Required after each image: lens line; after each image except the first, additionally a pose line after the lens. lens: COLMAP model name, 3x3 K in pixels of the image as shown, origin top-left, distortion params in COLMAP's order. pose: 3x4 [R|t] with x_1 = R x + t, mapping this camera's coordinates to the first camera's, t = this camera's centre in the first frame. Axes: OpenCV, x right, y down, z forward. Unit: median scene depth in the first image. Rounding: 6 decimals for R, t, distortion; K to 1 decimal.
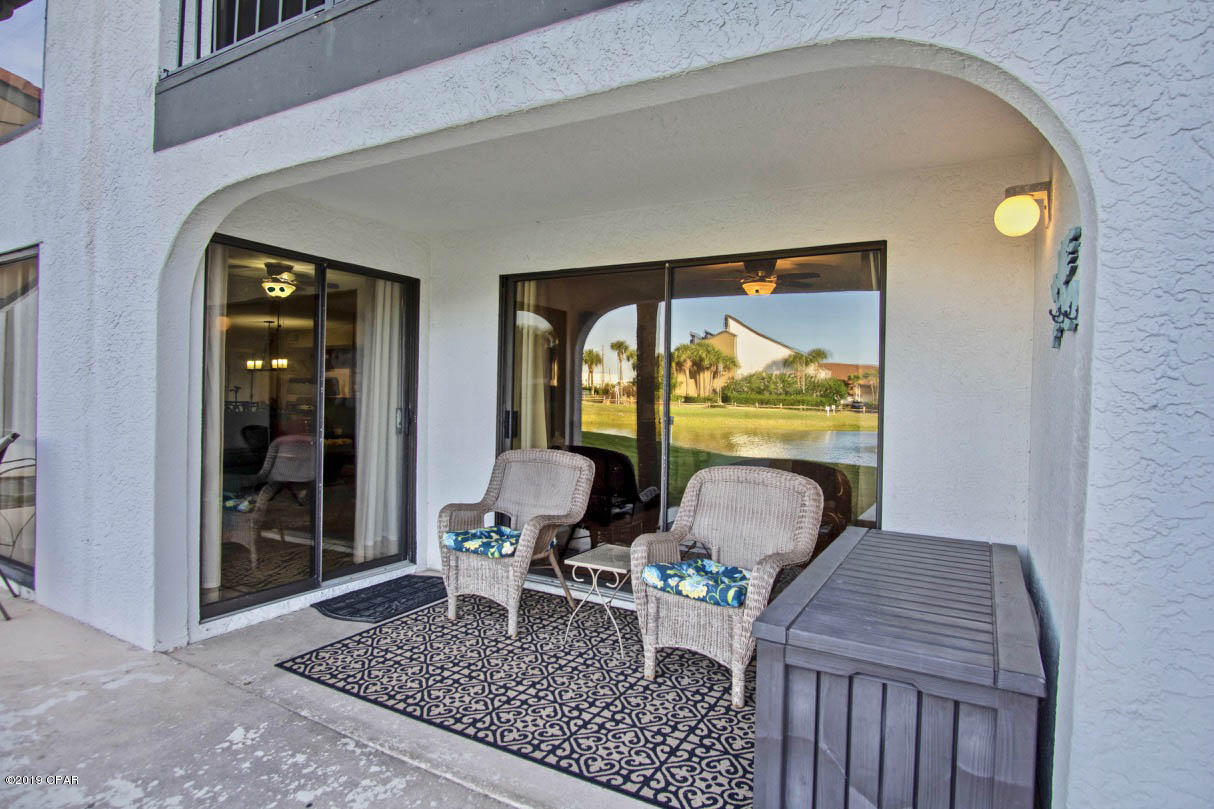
lens RADIAL K [[649.9, 0, 607.0], [0, 649.9, 395.7], [0, 0, 1]] dist [-0.033357, 0.008762]
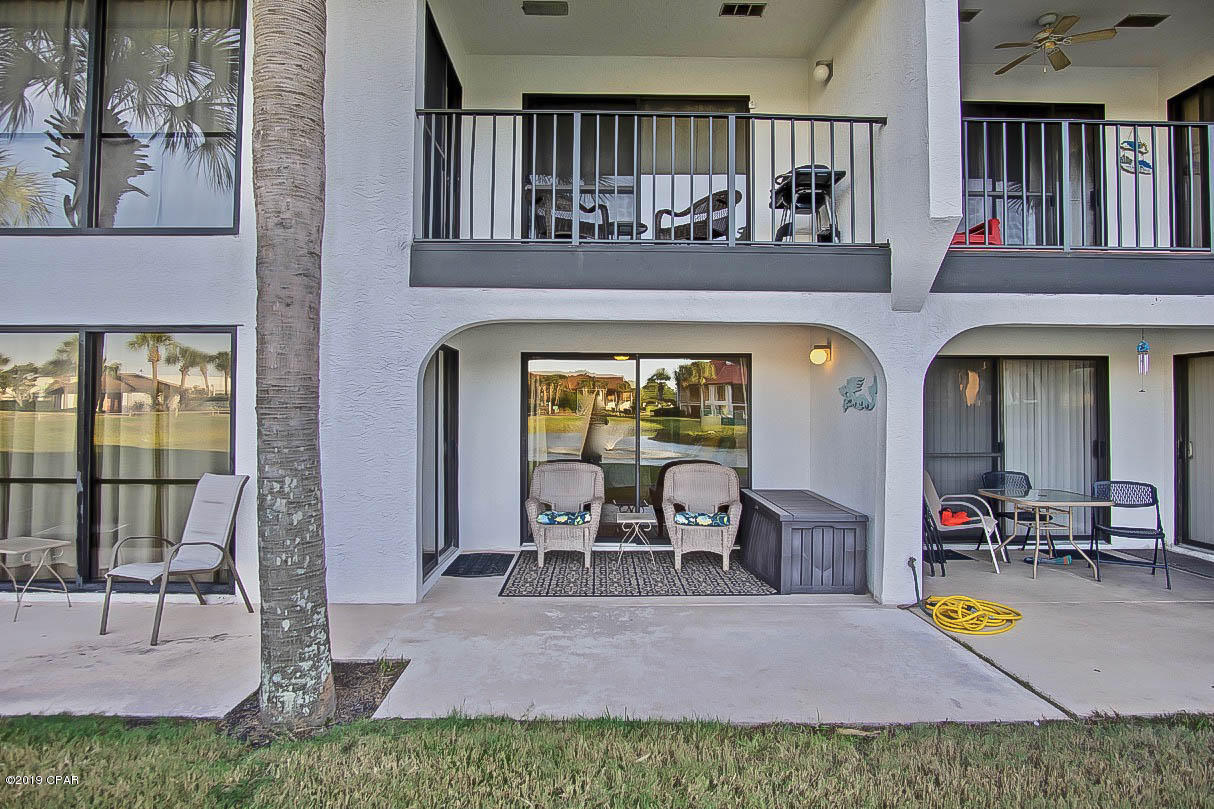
lens RADIAL K [[649.9, 0, 607.0], [0, 649.9, 395.7], [0, 0, 1]] dist [-0.033357, 0.008762]
pose [[0.857378, -0.003961, 0.514673, -1.115636], [0.011629, 0.999864, -0.011676, -0.085944], [-0.514556, 0.015996, 0.857307, -0.612486]]
